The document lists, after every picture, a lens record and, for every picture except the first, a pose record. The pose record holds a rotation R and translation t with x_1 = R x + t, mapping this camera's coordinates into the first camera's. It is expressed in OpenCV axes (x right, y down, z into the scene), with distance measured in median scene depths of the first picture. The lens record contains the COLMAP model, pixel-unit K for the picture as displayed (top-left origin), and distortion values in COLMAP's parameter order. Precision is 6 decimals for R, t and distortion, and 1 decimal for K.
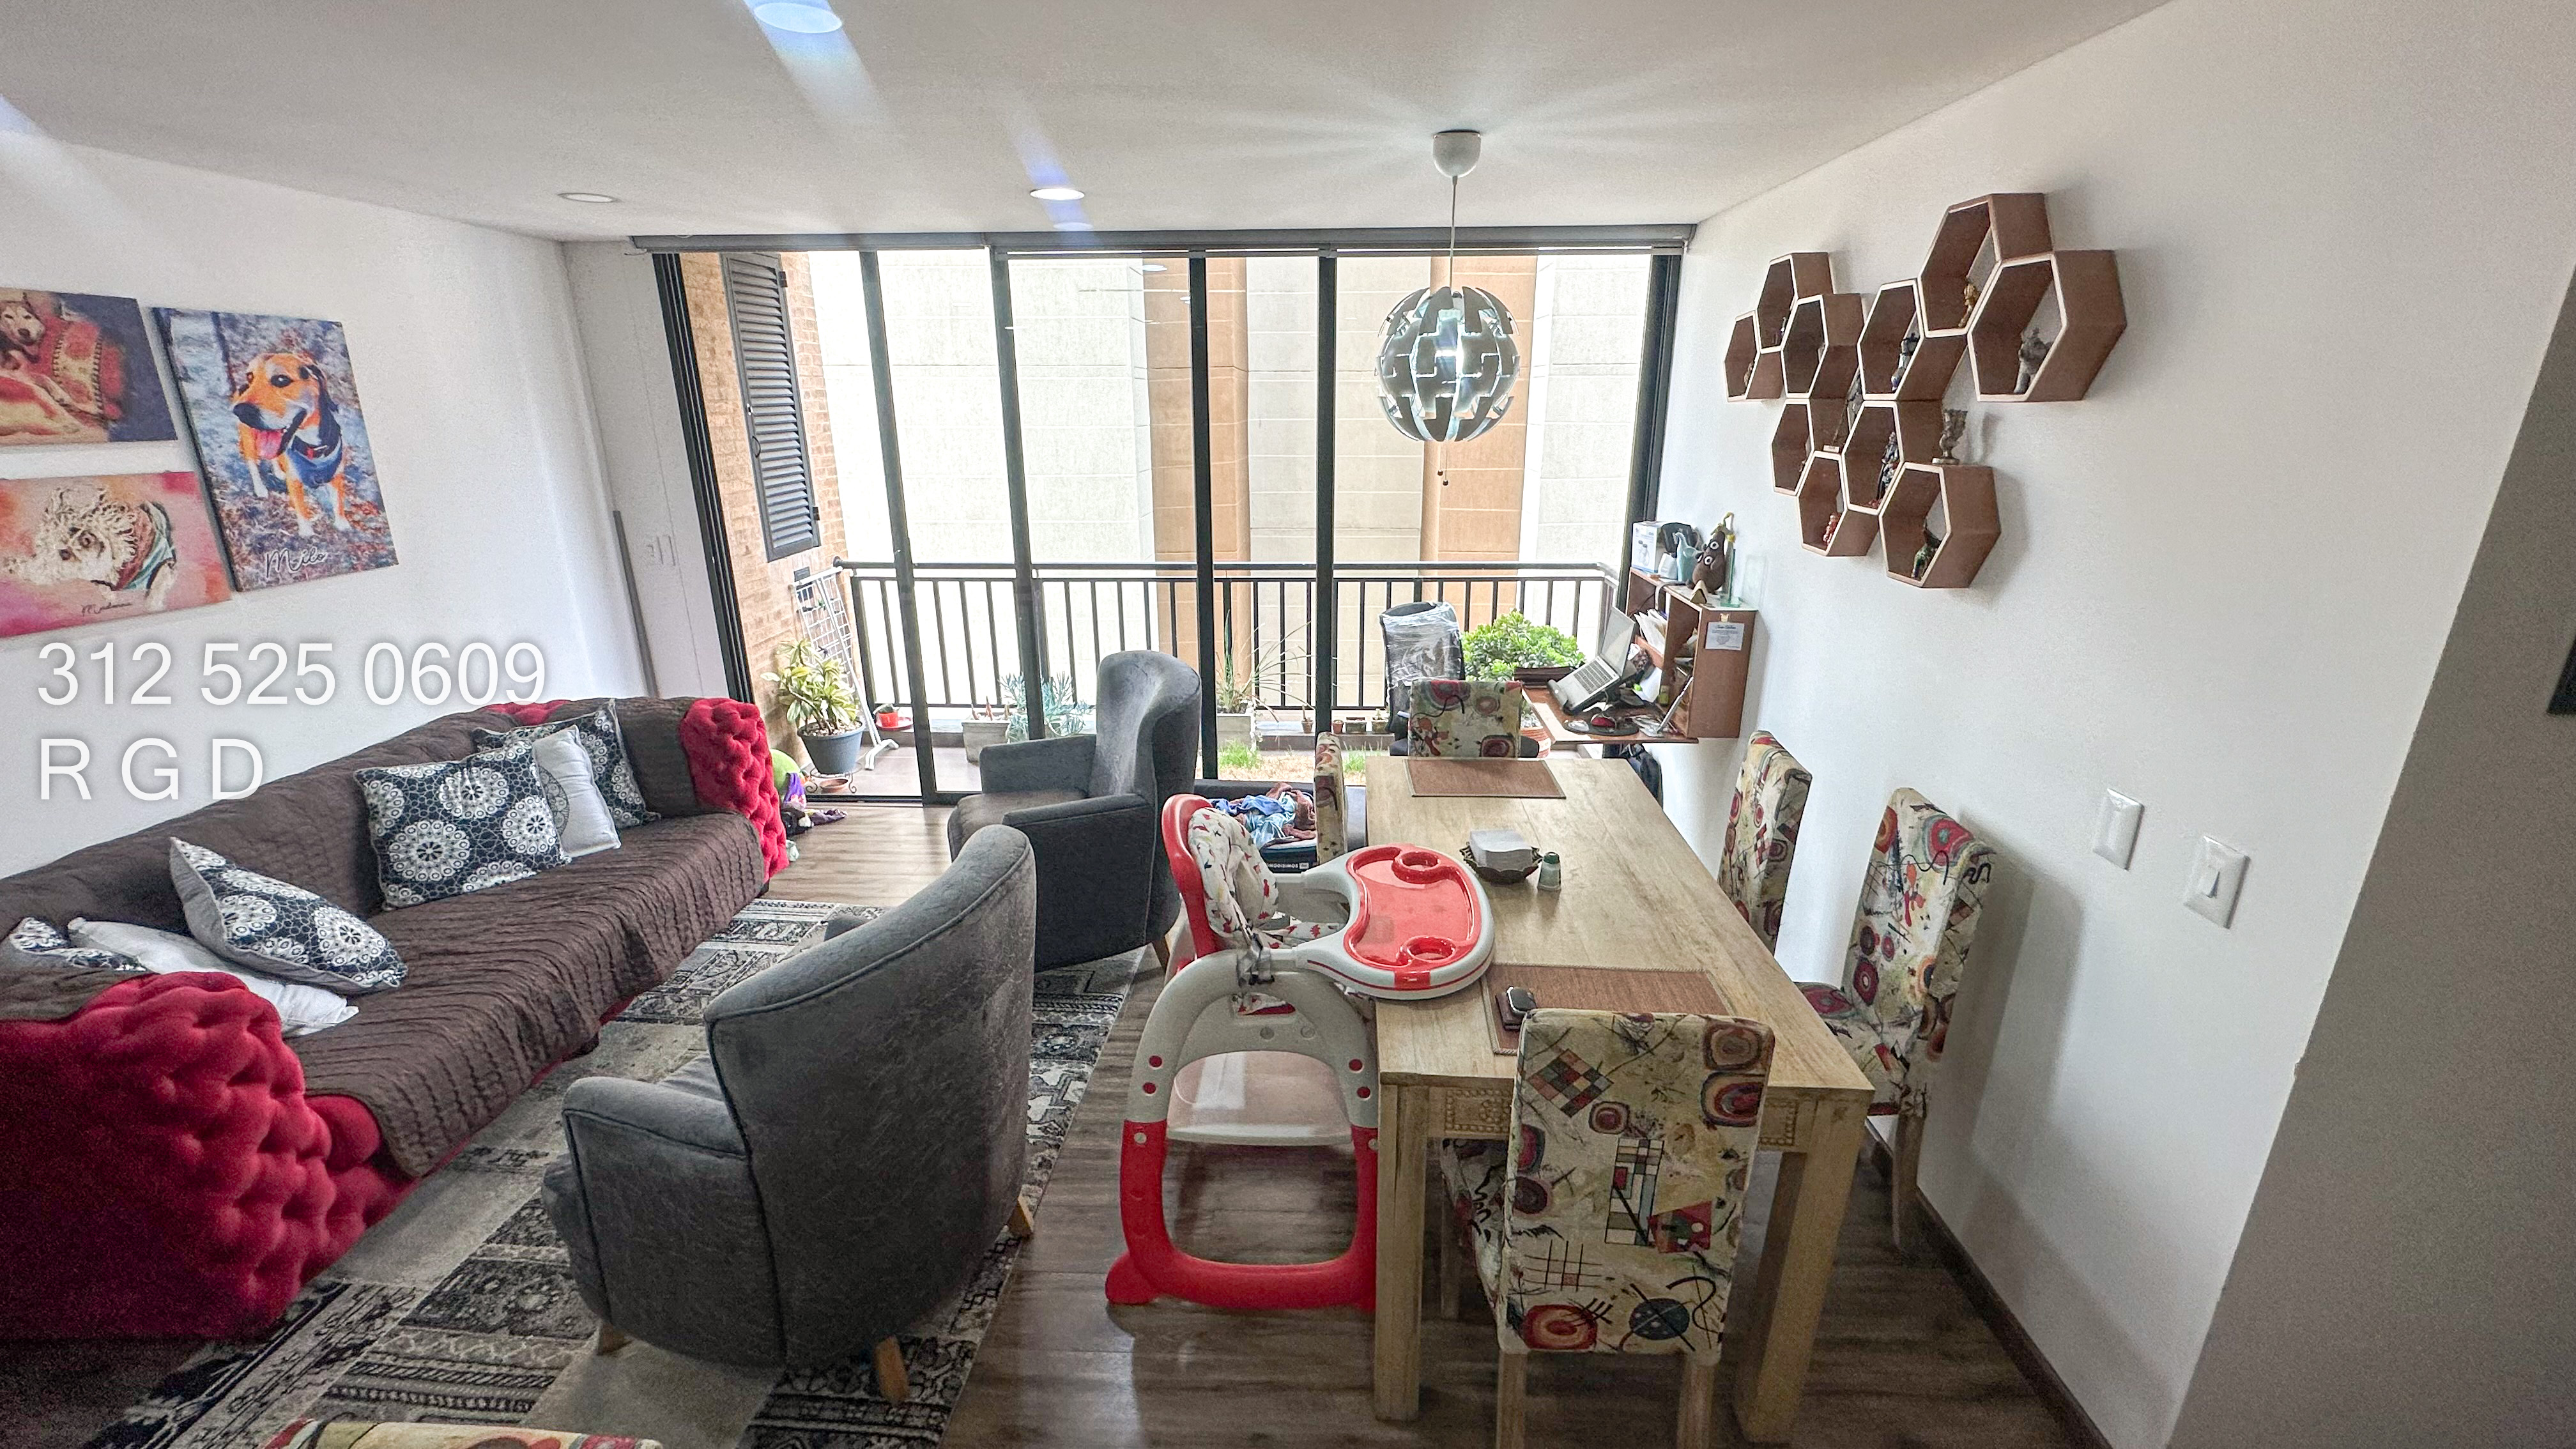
lens RADIAL K [[1023.1, 0, 1283.2], [0, 1023.1, 724.5], [0, 0, 1]] dist [-0.005313, 0.001132]
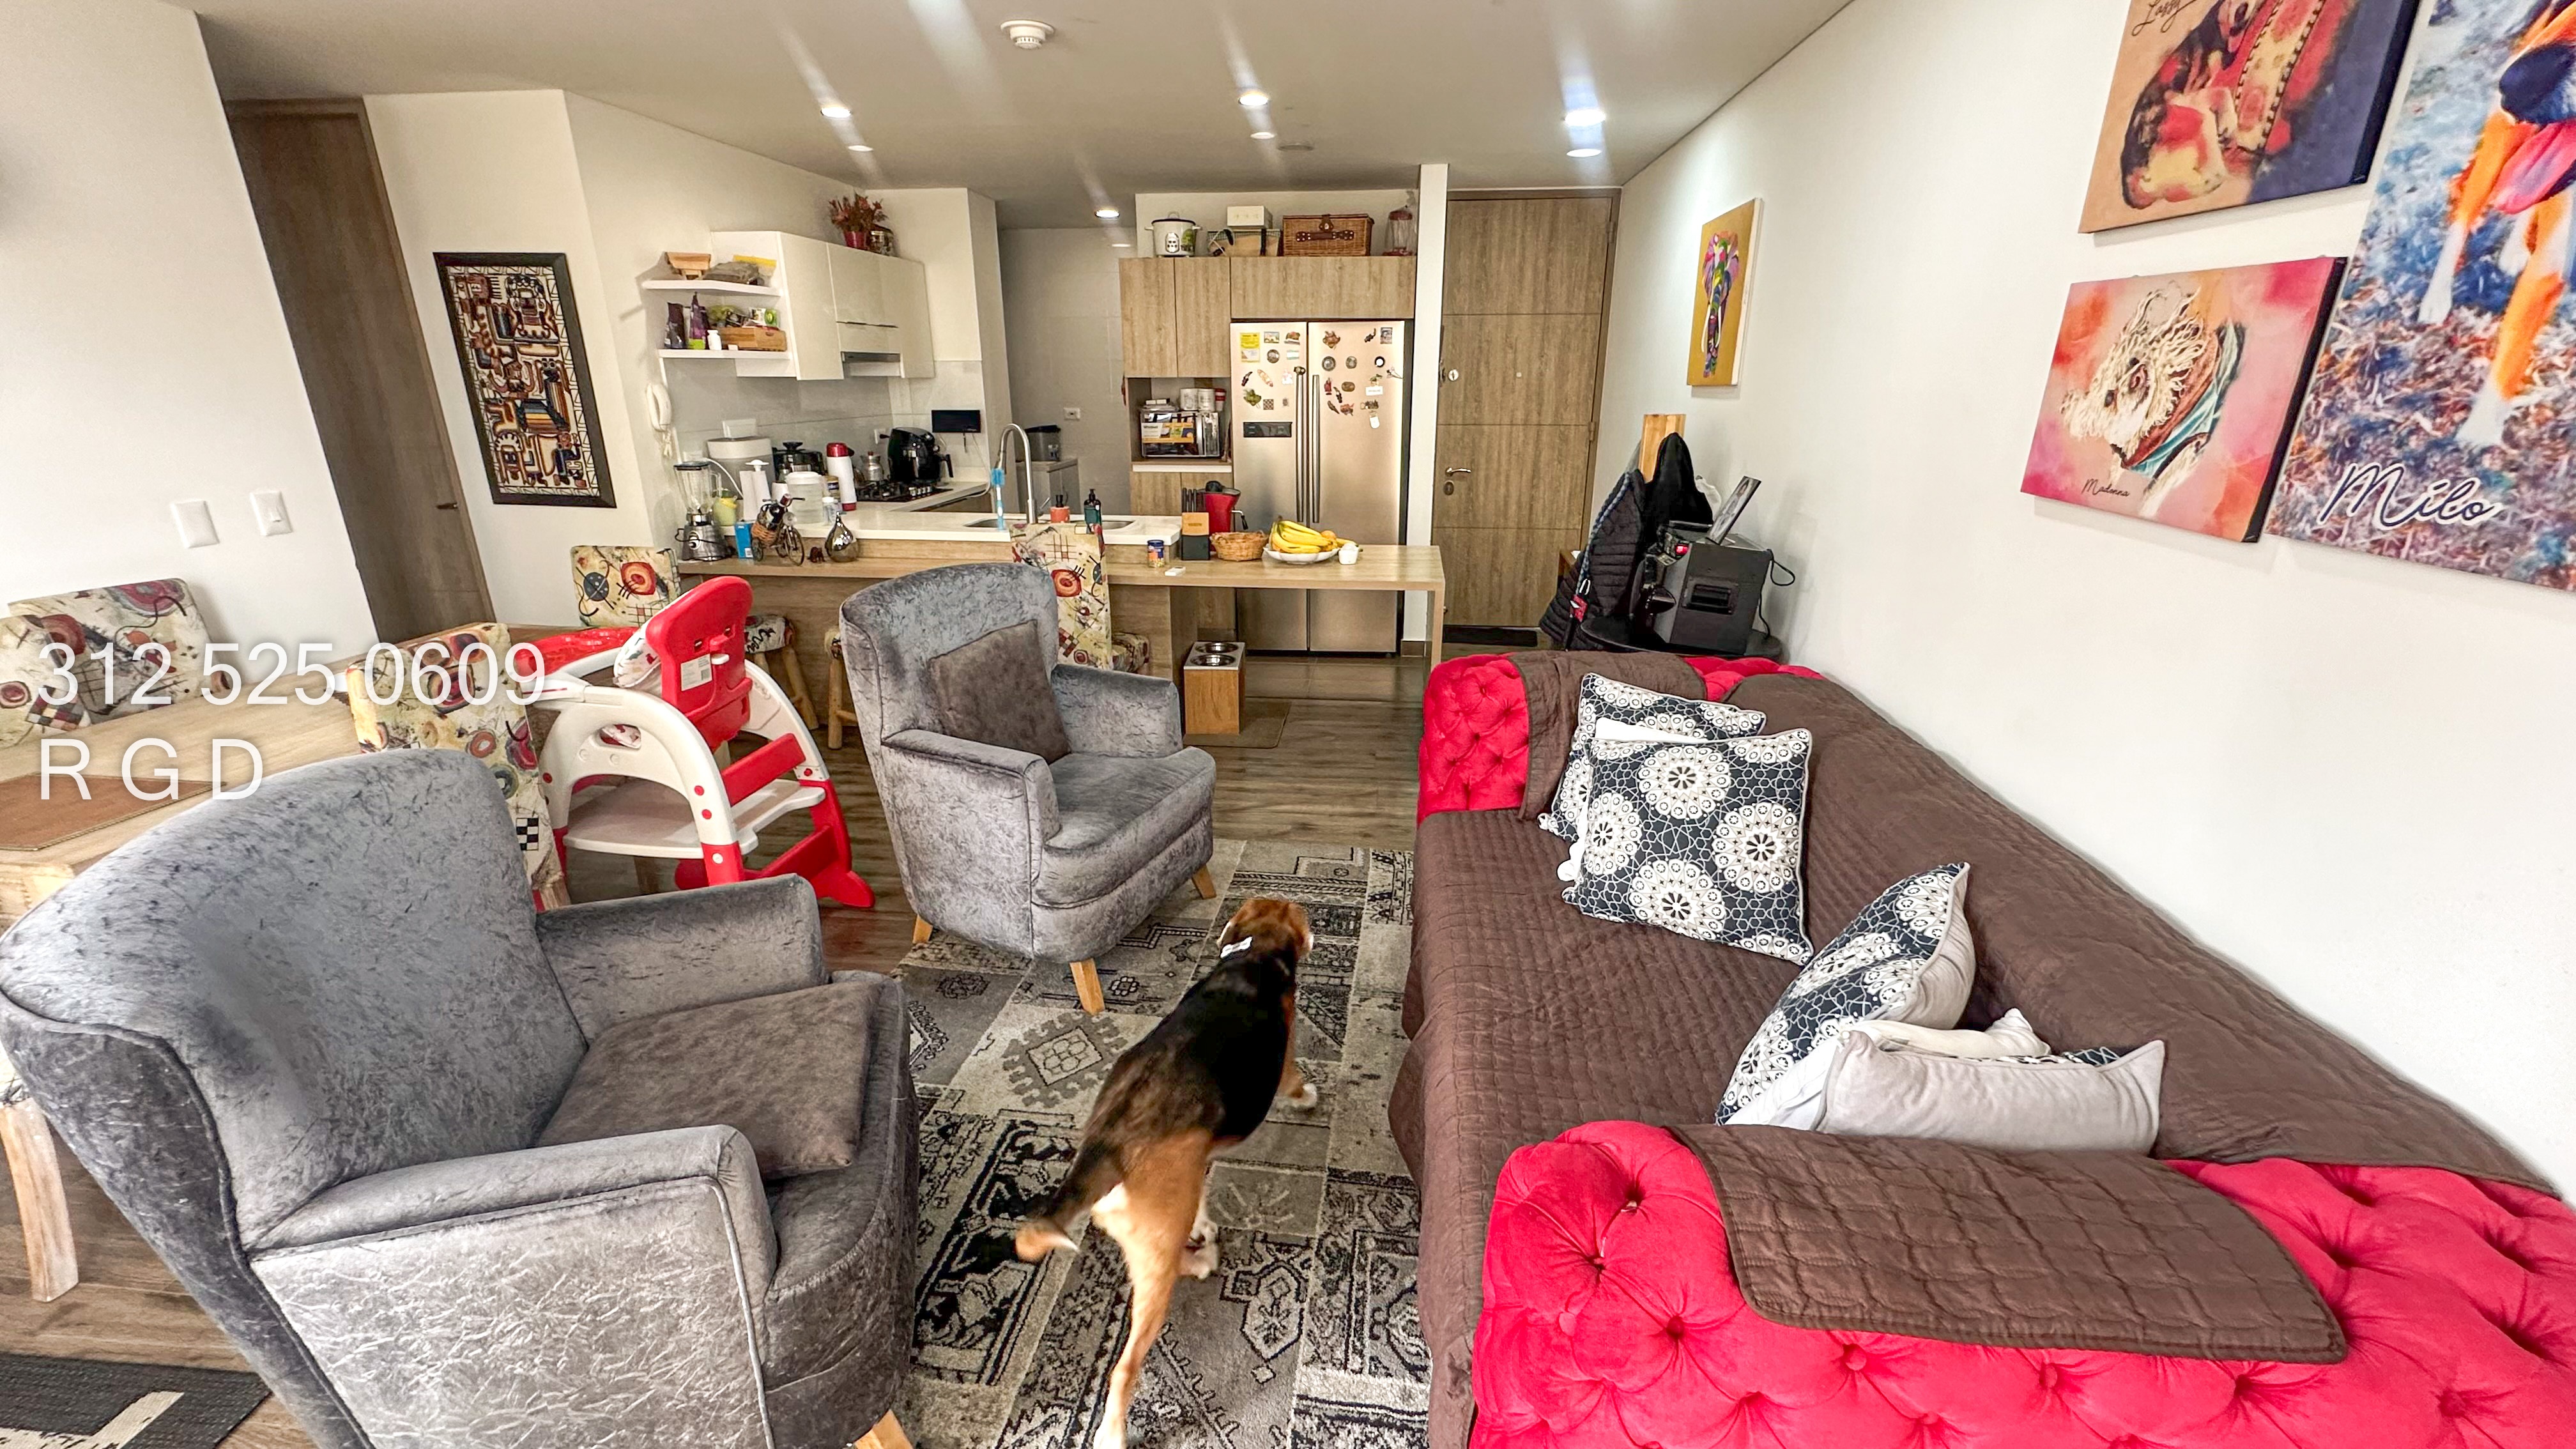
lens RADIAL K [[1026.5, 0, 1284.5], [0, 1026.5, 721.2], [0, 0, 1]] dist [-0.002324, 0.000678]
pose [[-0.998078, -0.017032, 0.059591, -0.620751], [0.021759, 0.804002, 0.594228, -0.356132], [-0.058032, 0.594382, -0.802086, 1.484439]]
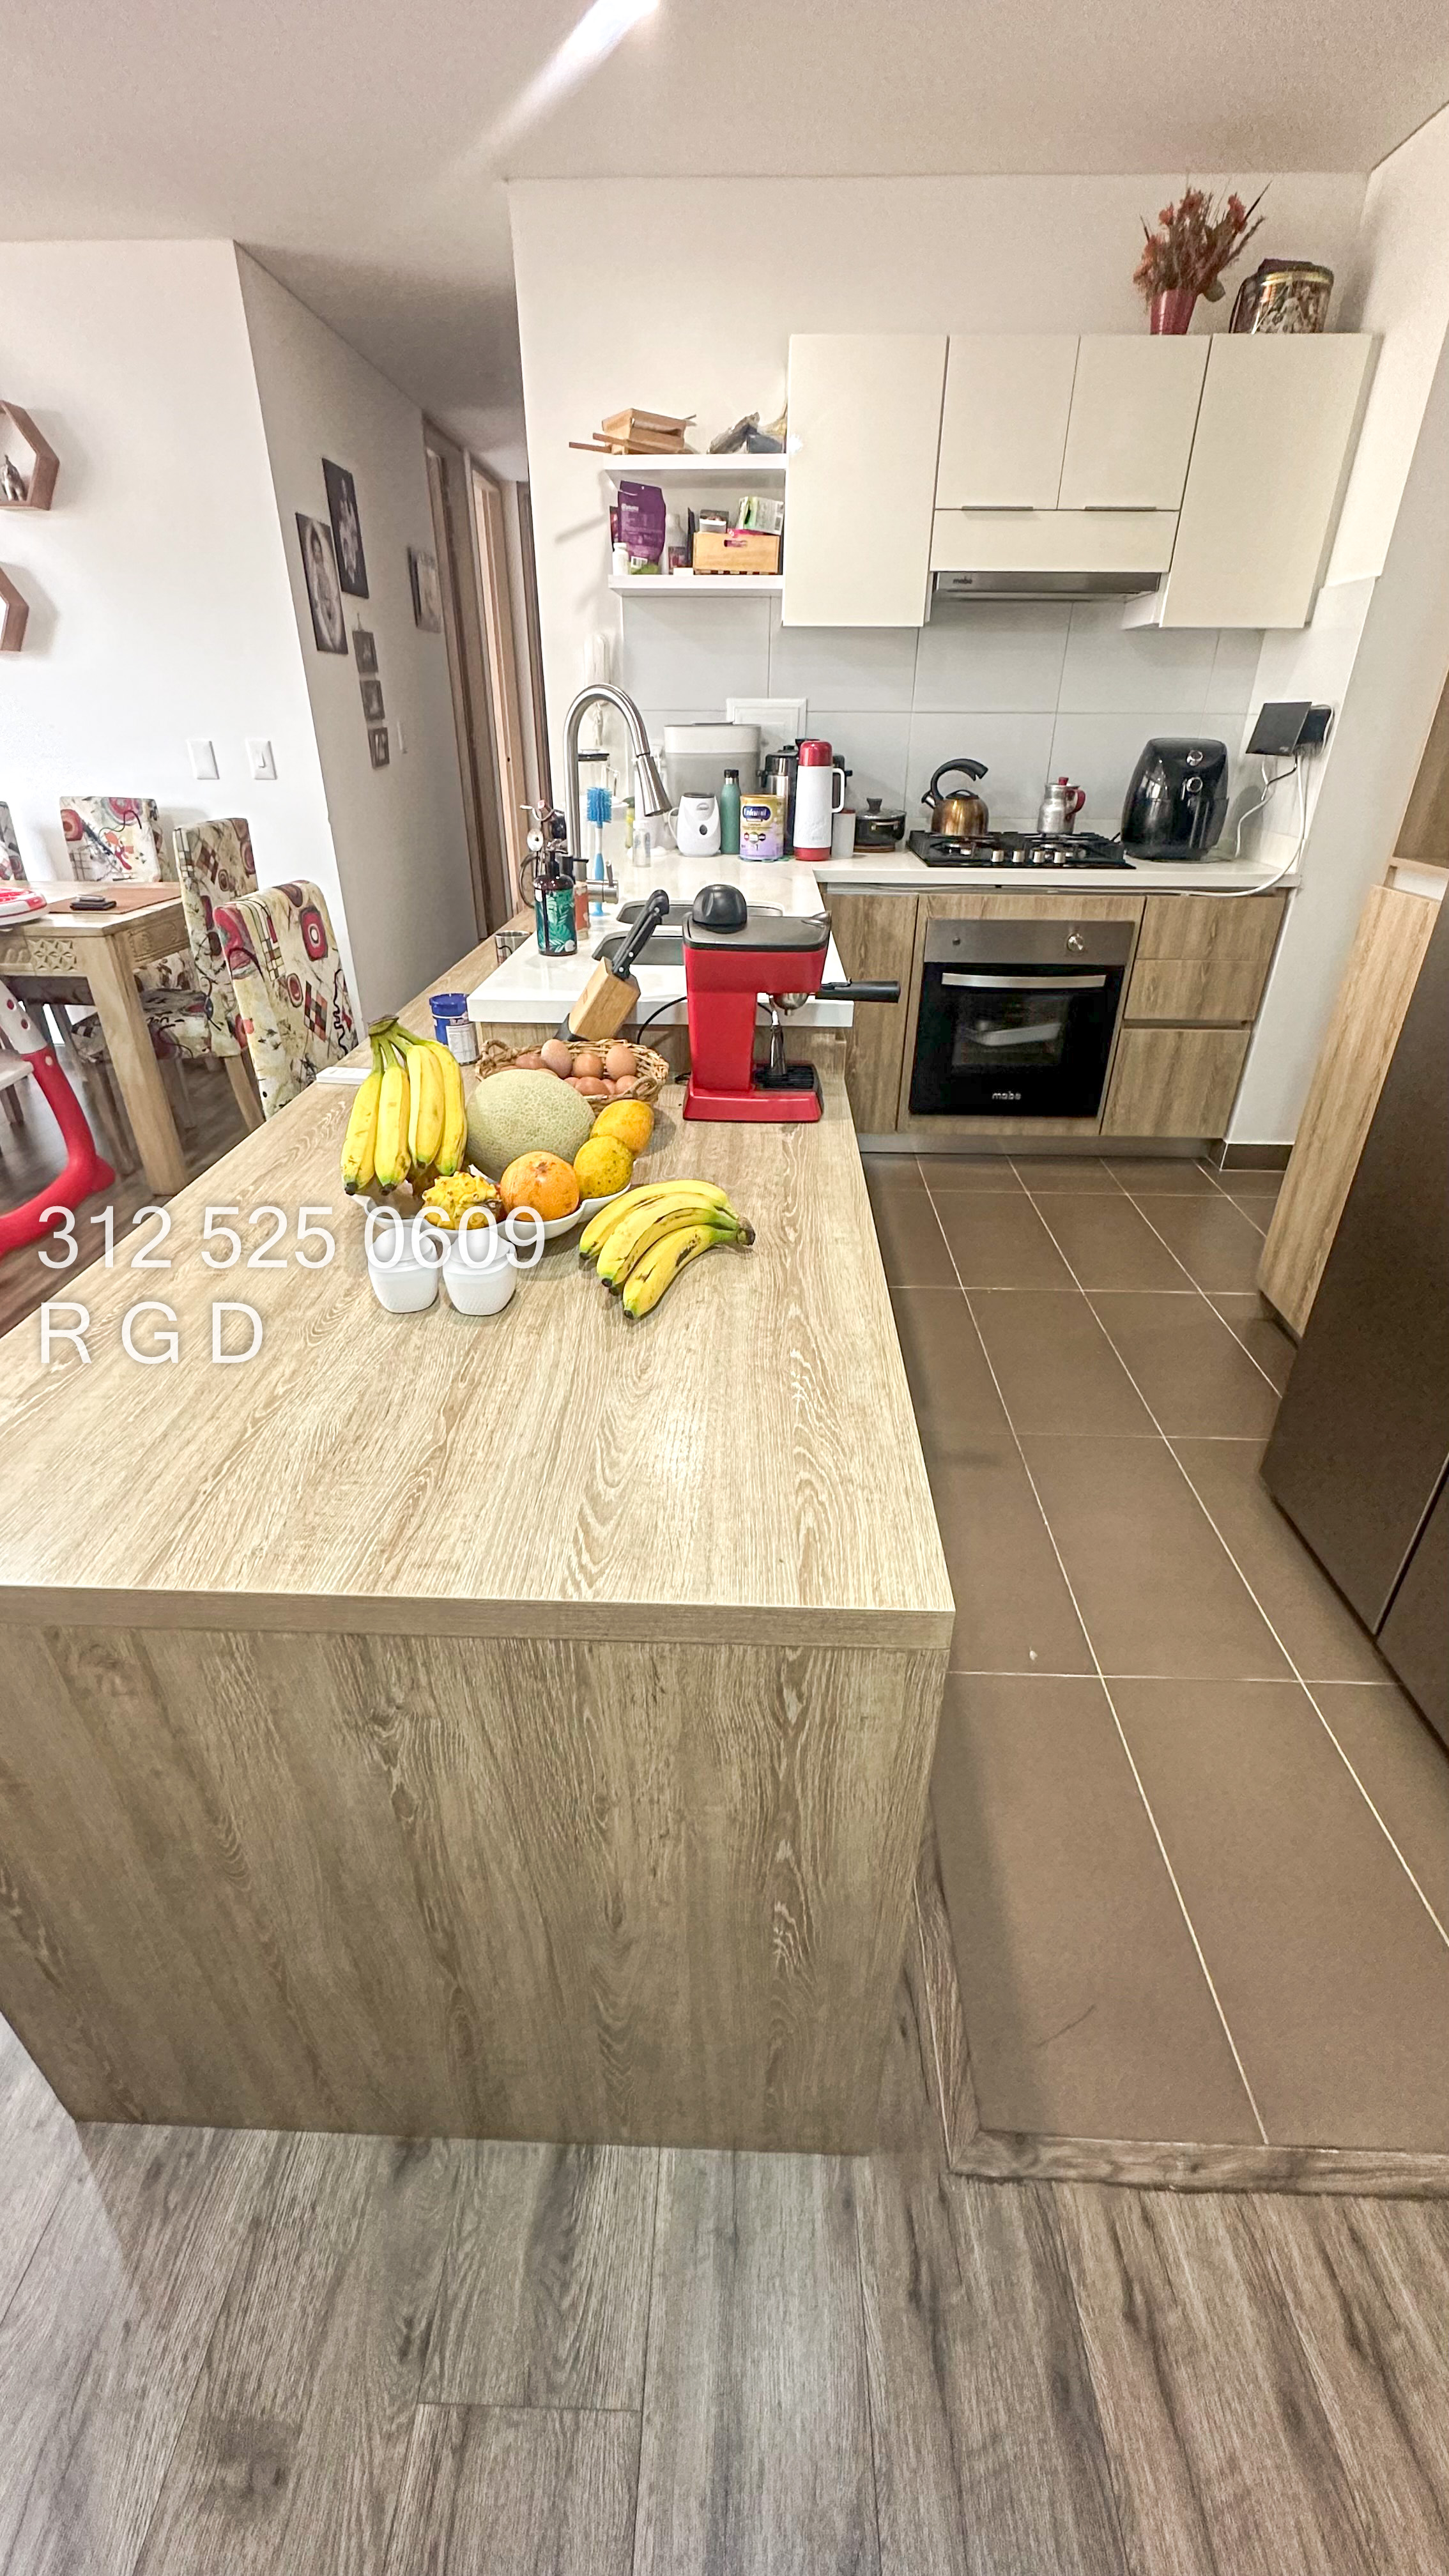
lens RADIAL K [[1026.5, 0, 724.0], [0, 1026.5, 1280.4], [0, 0, 1]] dist [-0.002324, 0.000678]
pose [[-0.010628, -0.483769, 0.875131, -0.921318], [0.297183, 0.834108, 0.464701, 0.202797], [-0.954762, 0.265012, 0.134903, 0.006465]]
